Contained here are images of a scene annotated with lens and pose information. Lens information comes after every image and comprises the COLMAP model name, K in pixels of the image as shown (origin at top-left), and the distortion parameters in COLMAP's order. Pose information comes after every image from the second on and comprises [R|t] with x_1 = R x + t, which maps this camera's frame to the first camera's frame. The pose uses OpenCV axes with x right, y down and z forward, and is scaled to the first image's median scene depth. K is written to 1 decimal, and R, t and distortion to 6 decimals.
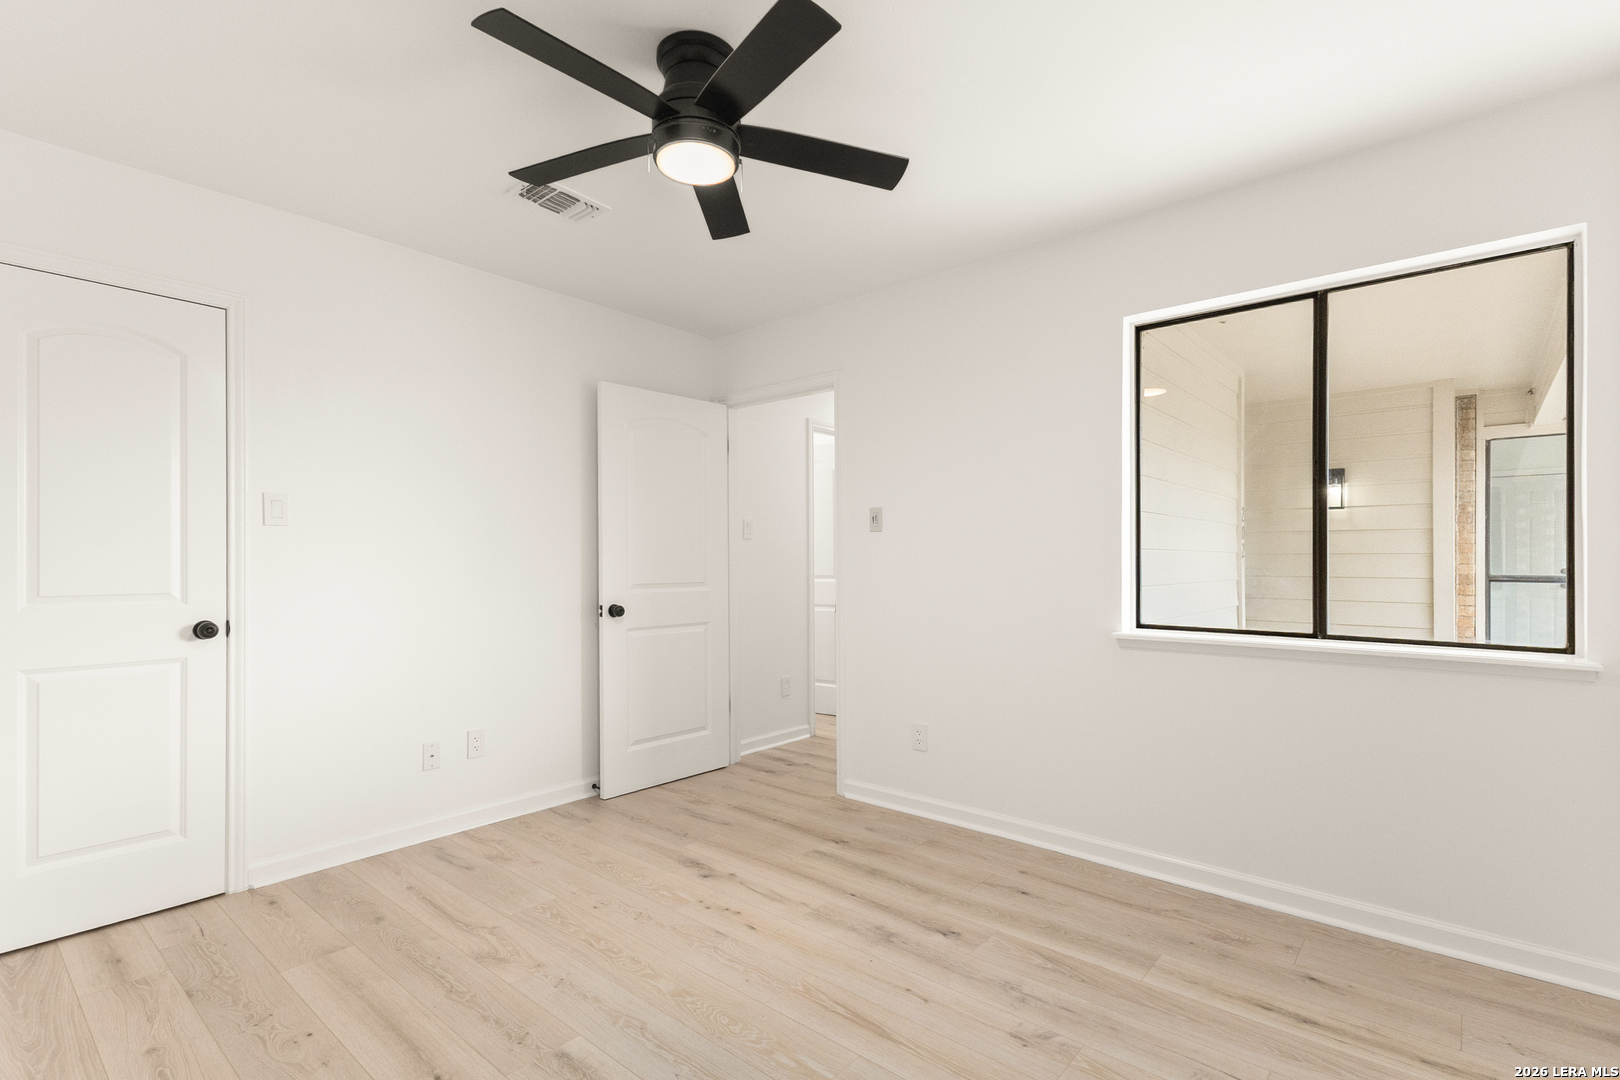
lens RADIAL K [[755.8, 0, 809.2], [0, 755.8, 547.9], [0, 0, 1]] dist [0.015508, -0.000729]
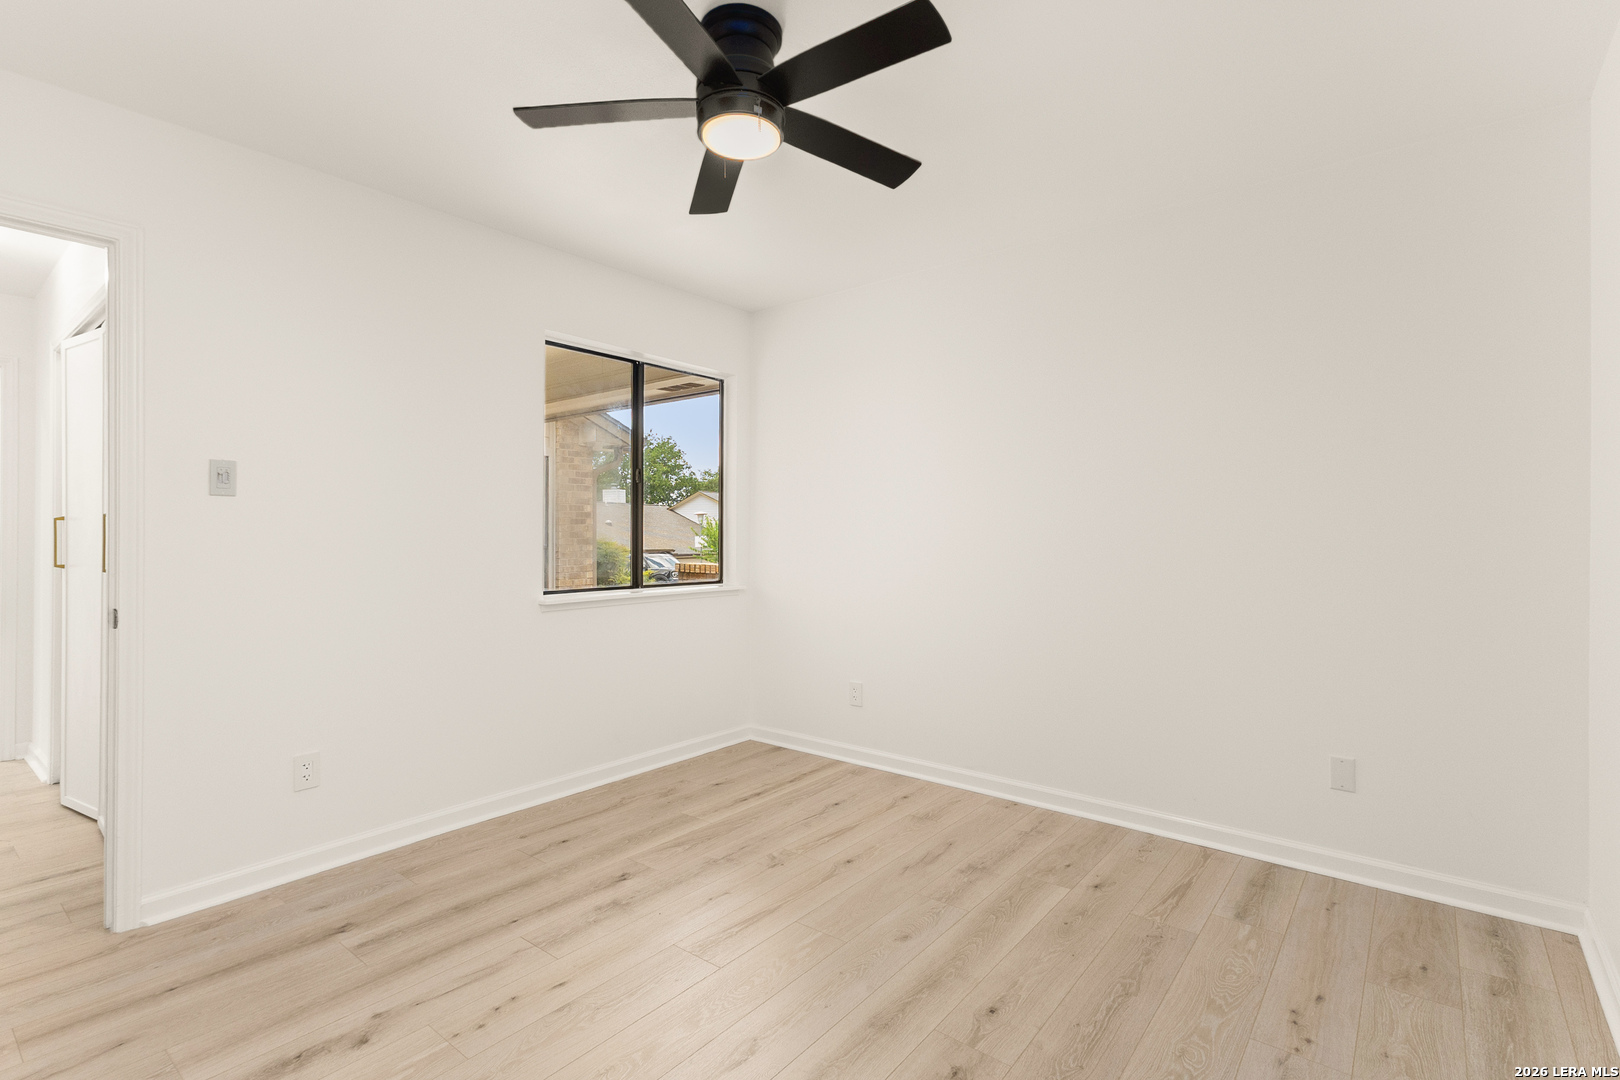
lens RADIAL K [[755.8, 0, 809.2], [0, 755.8, 547.9], [0, 0, 1]] dist [0.015508, -0.000729]
pose [[-0.028497, -0.019596, 0.999402, -0.872303], [-0.017414, 0.999666, 0.019104, 0.004358], [-0.999442, -0.016859, -0.028829, 0.735911]]
